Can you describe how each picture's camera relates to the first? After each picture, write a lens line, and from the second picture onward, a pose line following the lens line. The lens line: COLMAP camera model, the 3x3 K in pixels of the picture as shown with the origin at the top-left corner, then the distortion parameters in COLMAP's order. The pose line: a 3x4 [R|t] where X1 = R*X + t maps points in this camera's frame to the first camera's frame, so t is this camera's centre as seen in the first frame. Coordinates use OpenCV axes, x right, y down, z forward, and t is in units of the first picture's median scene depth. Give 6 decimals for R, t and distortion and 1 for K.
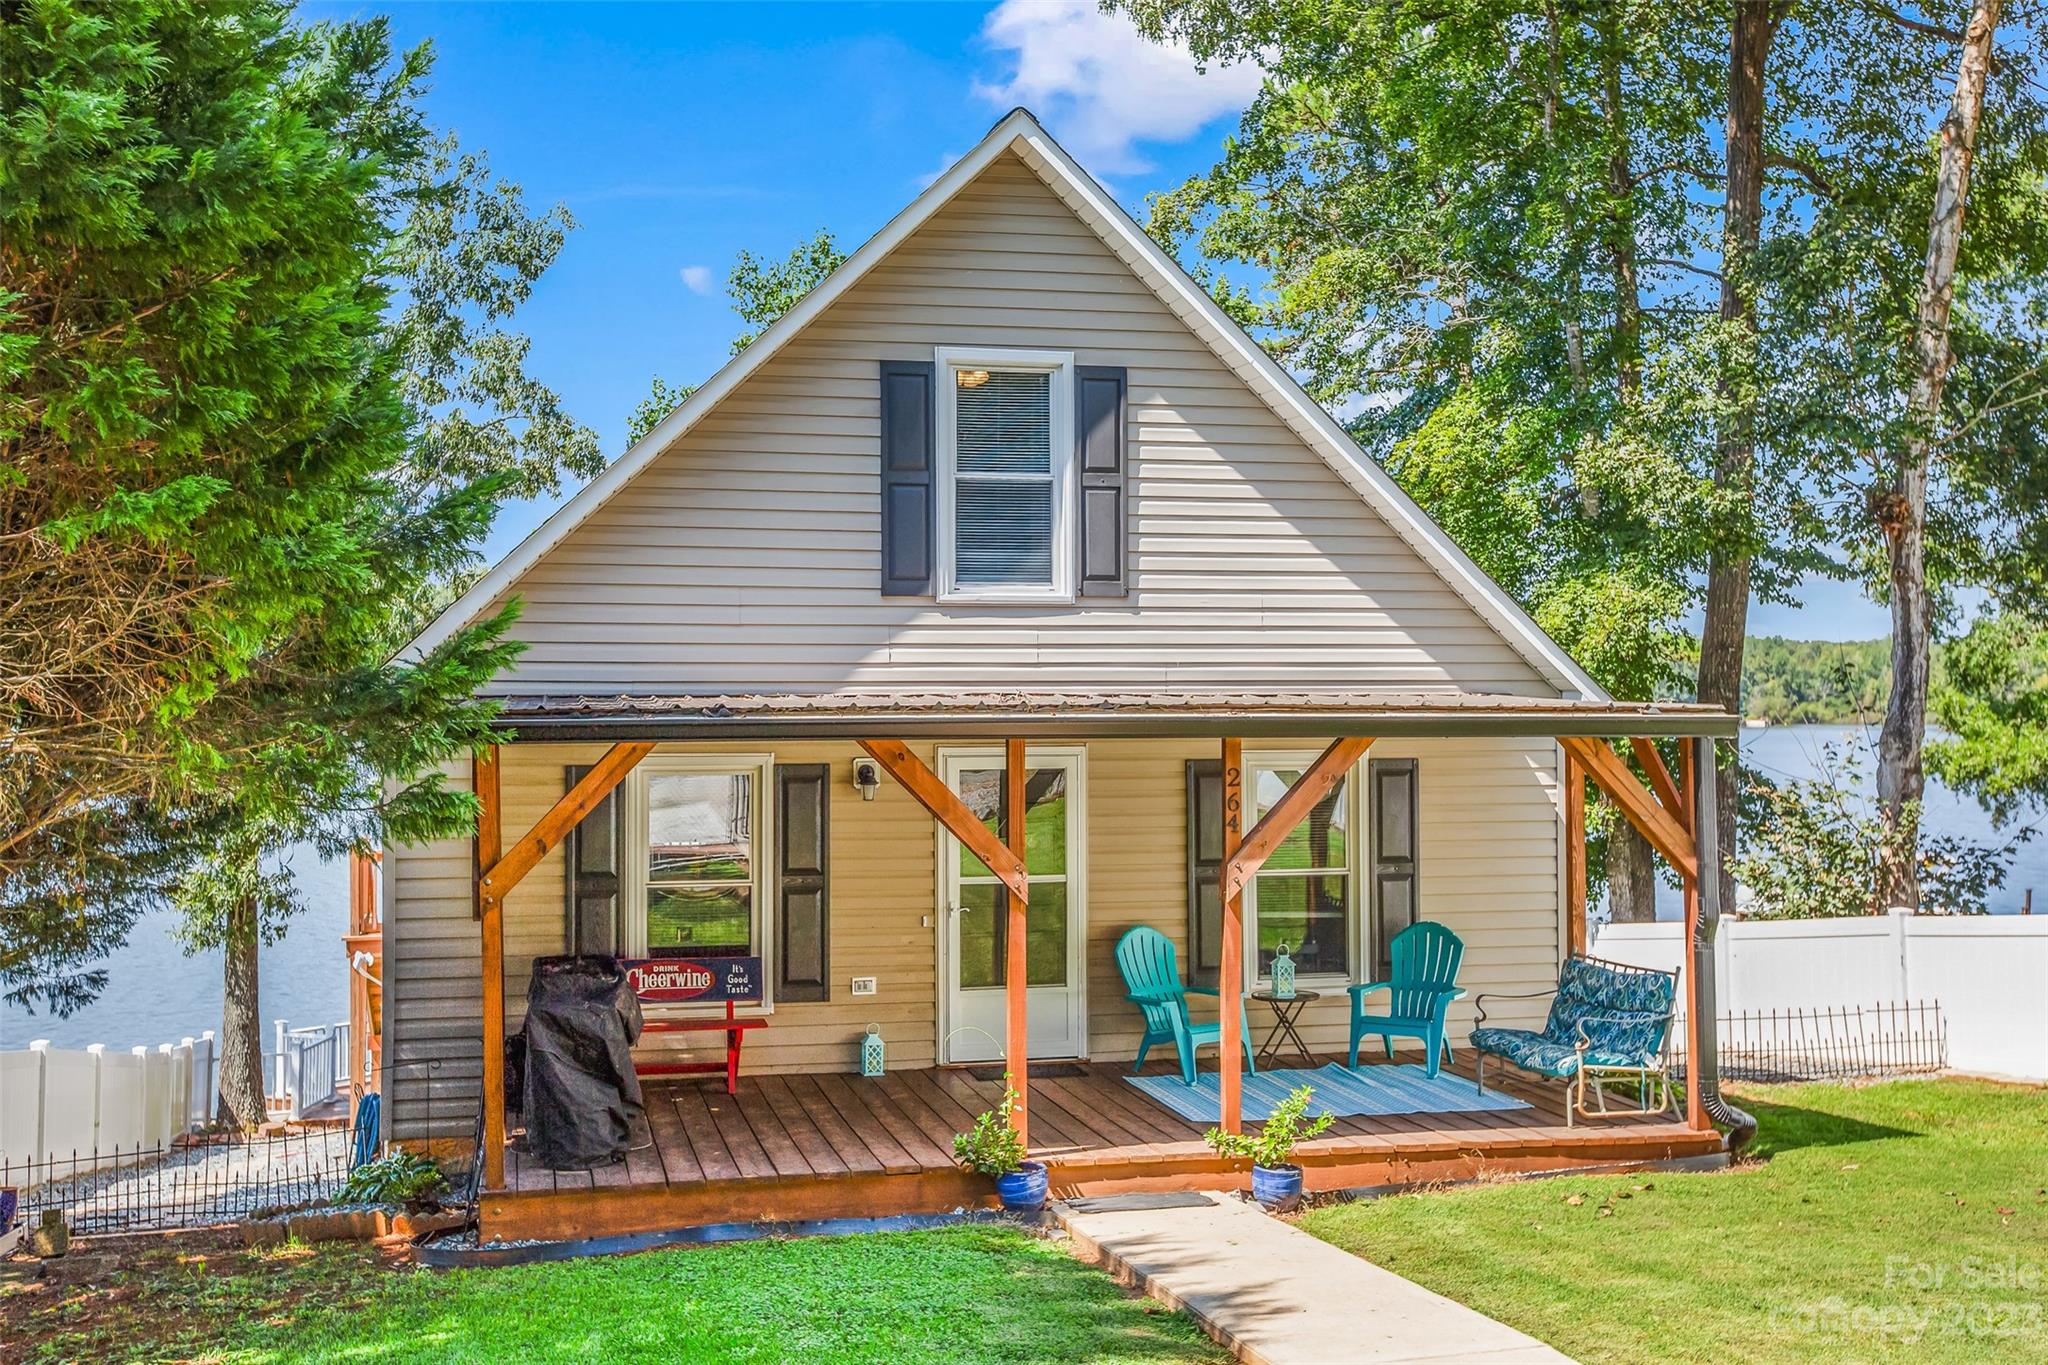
lens RADIAL K [[2130.5, 0, 1024.0], [0, 2130.5, 682.5], [0, 0, 1]] dist [0.016566, 0.003178]
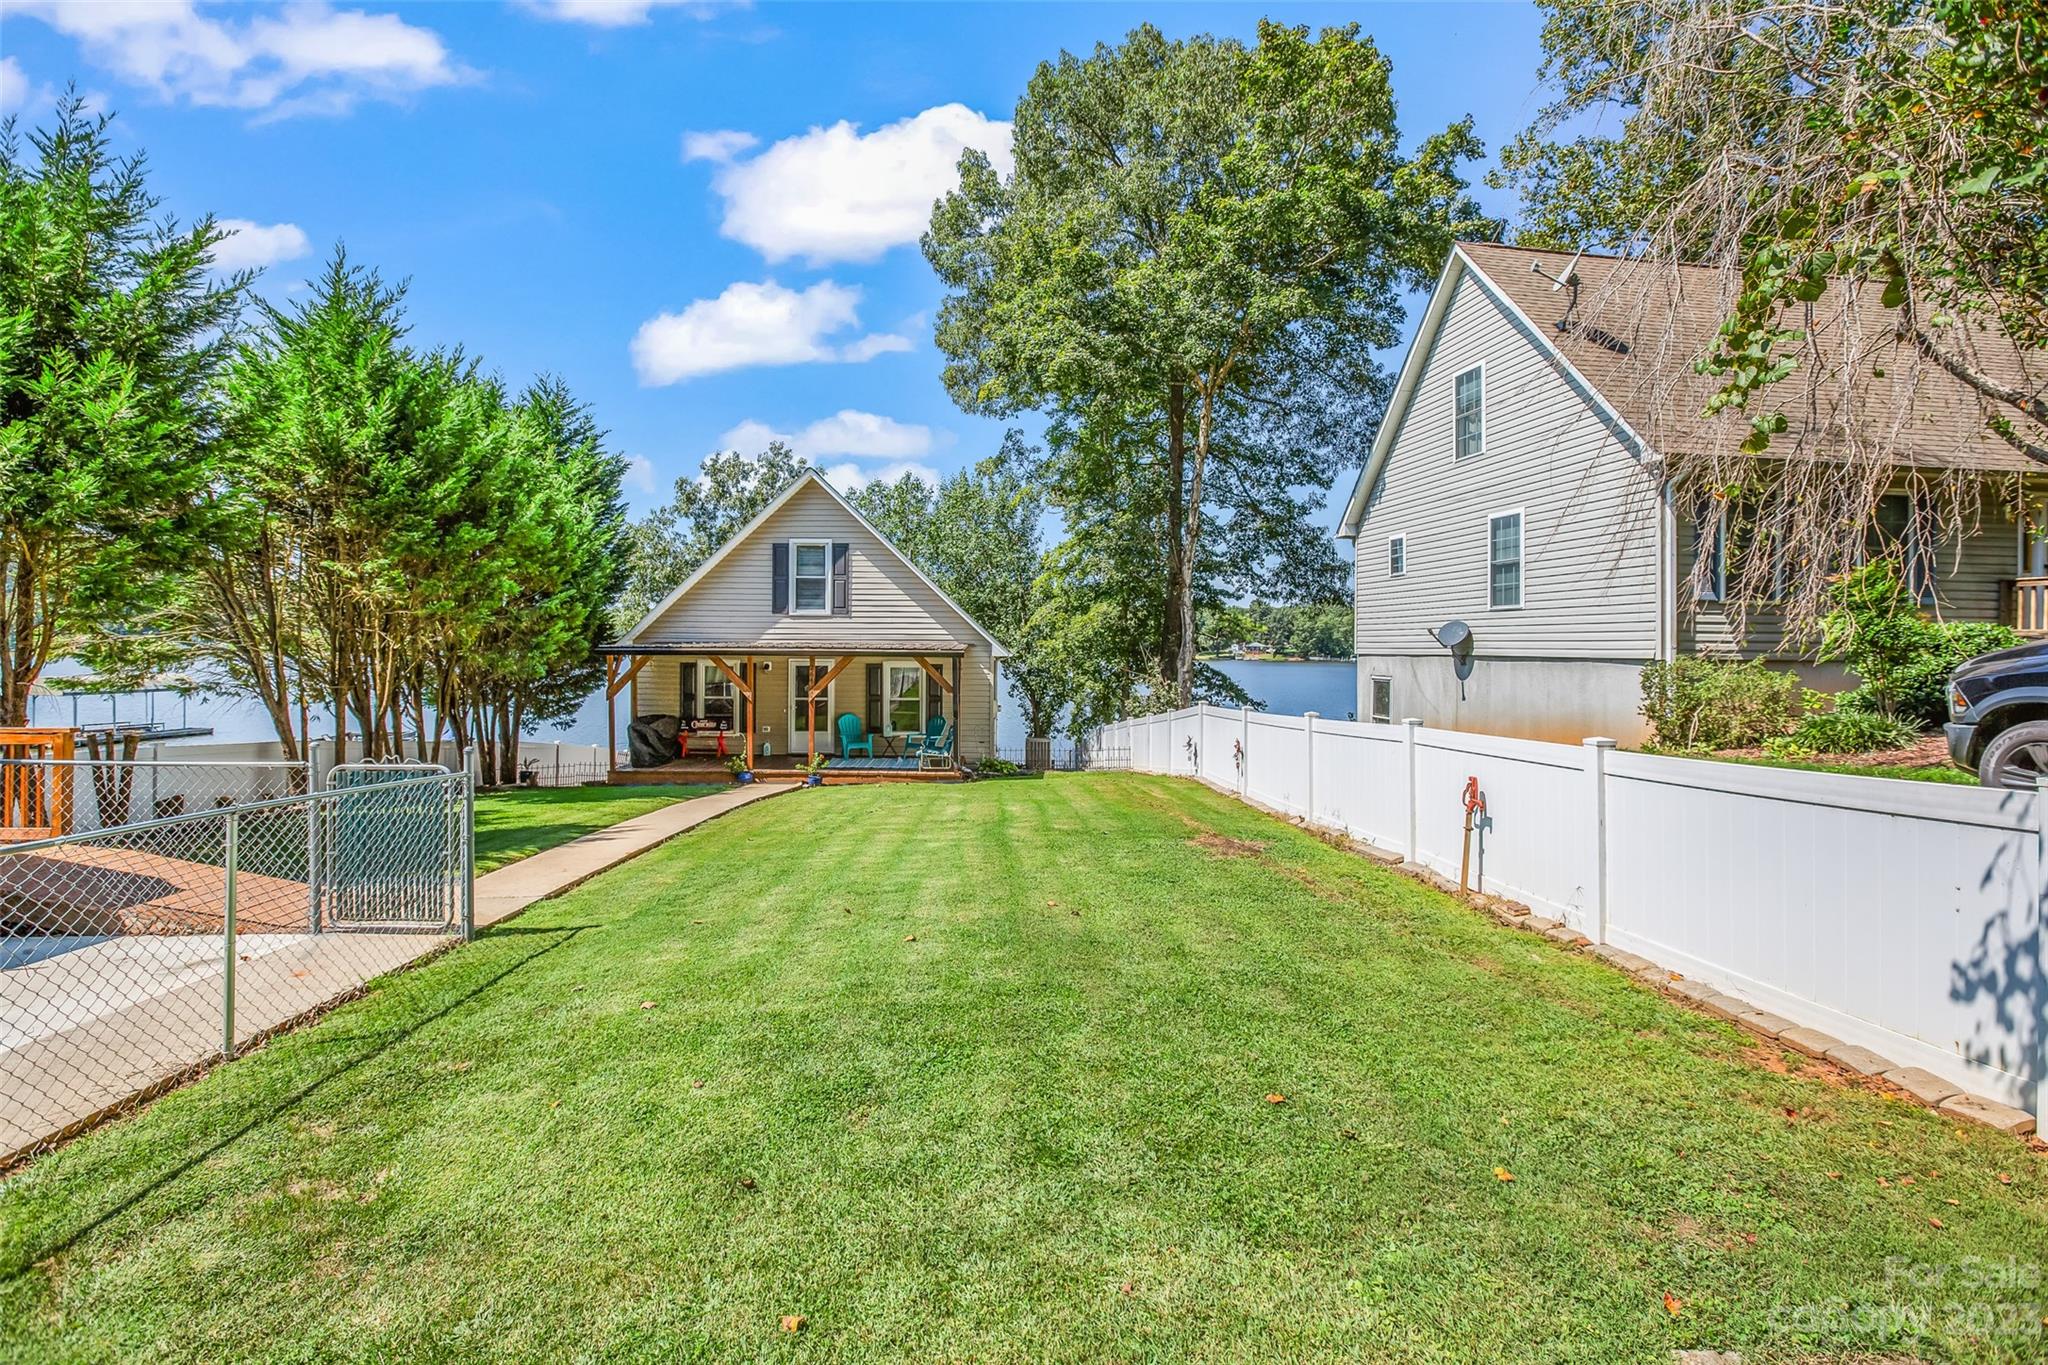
lens RADIAL K [[964.5, 0, 1024.9], [0, 964.5, 659.7], [0, 0, 1]] dist [-0.058698, 0.021310]
pose [[0.979518, 0.010414, -0.201085, 0.620414], [-0.006107, 0.999739, 0.022031, -0.003399], [0.201262, -0.020351, 0.979326, -0.397160]]
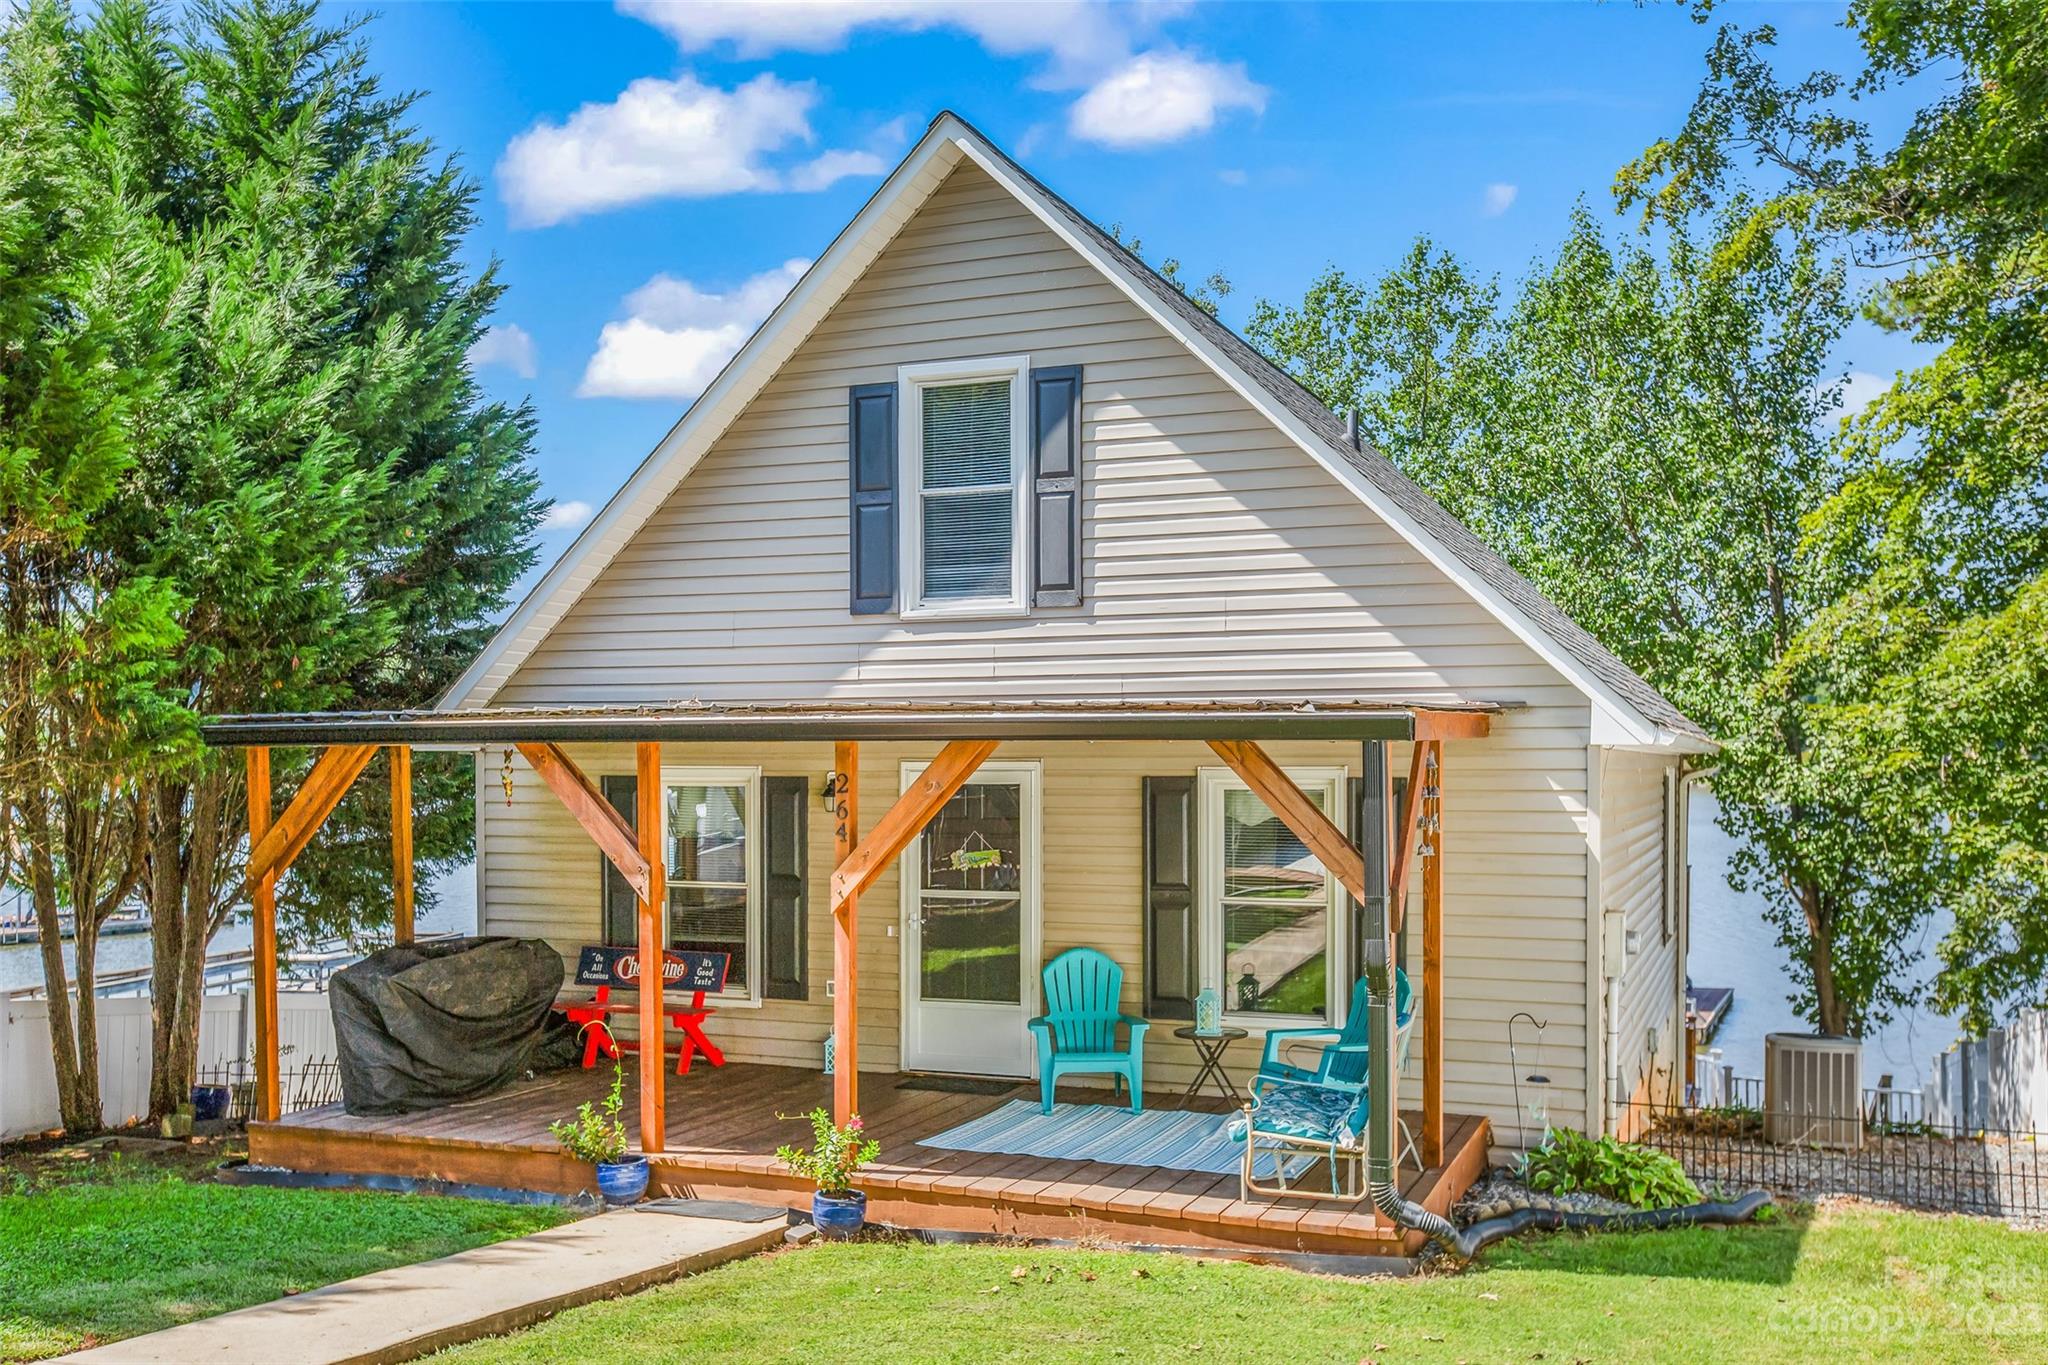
lens RADIAL K [[1868.4, 0, 1019.3], [0, 1868.4, 801.8], [0, 0, 1]] dist [0.041905, 0.003852]
pose [[0.816521, 0.012576, -0.577179, 0.519774], [0.002934, 0.999659, 0.025931, 0.026556], [0.577308, -0.022866, 0.816206, 0.298945]]
